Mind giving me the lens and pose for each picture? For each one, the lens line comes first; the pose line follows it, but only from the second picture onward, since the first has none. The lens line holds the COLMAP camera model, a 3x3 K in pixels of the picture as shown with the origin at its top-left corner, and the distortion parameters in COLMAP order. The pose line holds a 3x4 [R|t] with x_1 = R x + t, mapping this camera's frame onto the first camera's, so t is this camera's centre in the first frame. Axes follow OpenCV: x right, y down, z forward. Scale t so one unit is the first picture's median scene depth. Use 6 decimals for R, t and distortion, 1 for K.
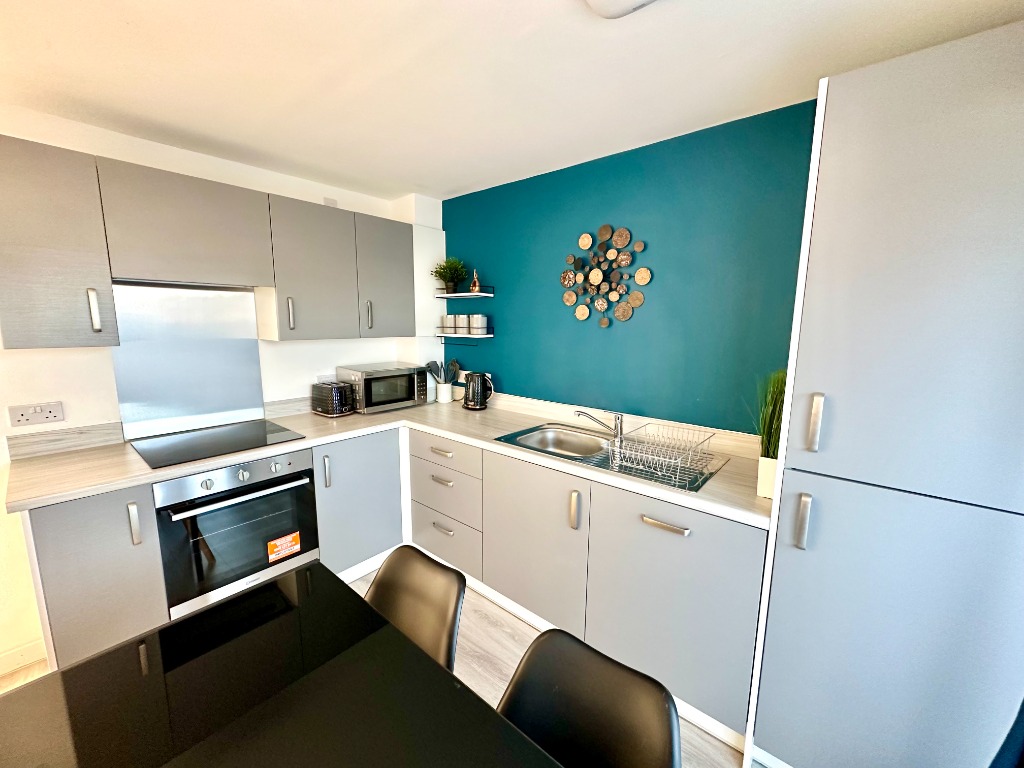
lens RADIAL K [[408.5, 0, 512.3], [0, 408.5, 382.5], [0, 0, 1]] dist [-0.002513, 0.001227]
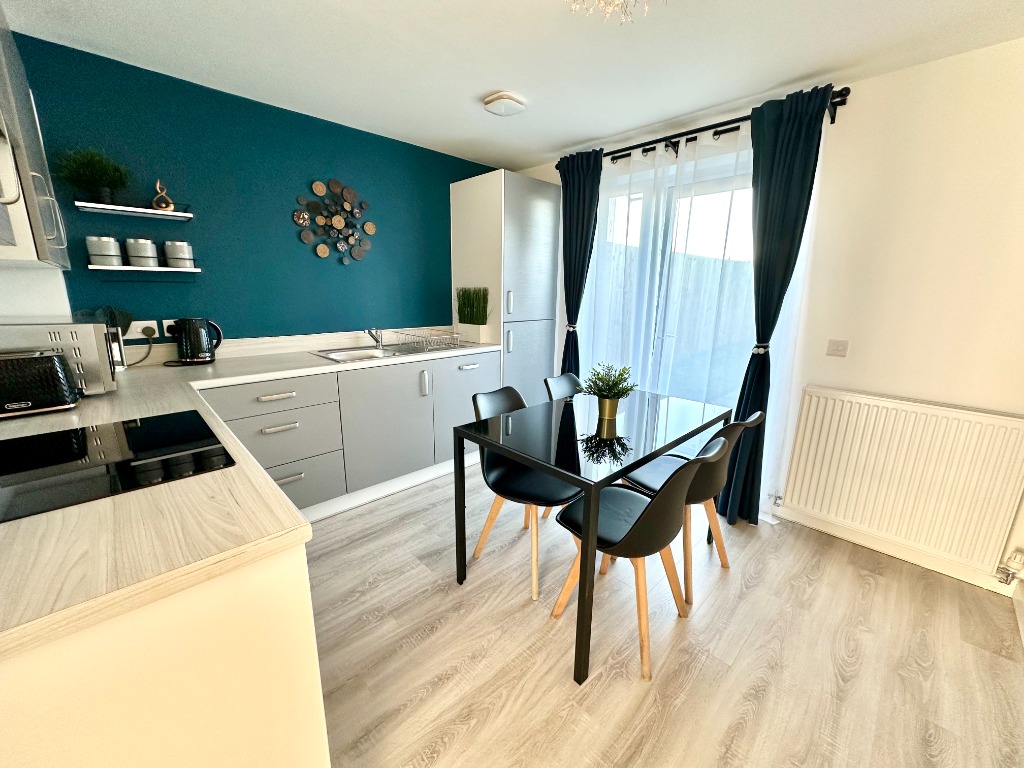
lens RADIAL K [[408.5, 0, 510.8], [0, 408.5, 384.0], [0, 0, 1]] dist [-0.002513, 0.001227]
pose [[0.089119, -0.231175, 0.968822, -0.997377], [0.138774, 0.966087, 0.217757, 0.017049], [-0.986306, 0.115041, 0.118178, 0.371578]]
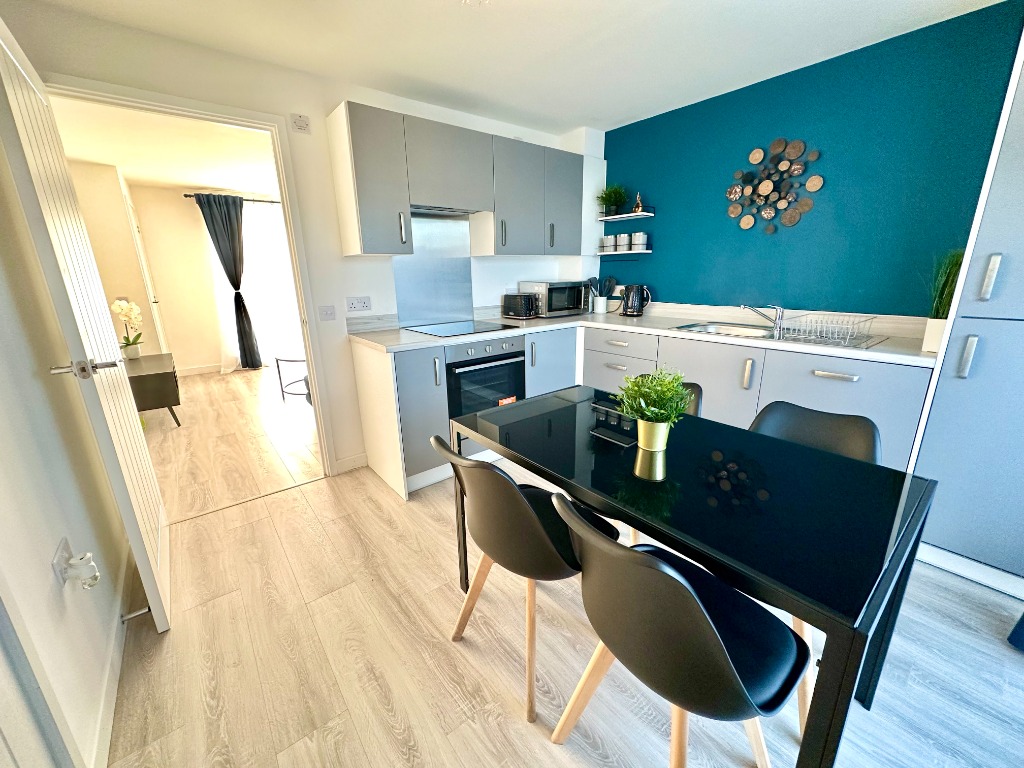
lens RADIAL K [[408.5, 0, 512.8], [0, 408.5, 382.8], [0, 0, 1]] dist [-0.002513, 0.001227]
pose [[0.983150, 0.023688, -0.181258, -0.257427], [-0.001899, 0.992838, 0.119455, 0.141220], [0.182790, -0.117098, 0.976154, -0.296173]]
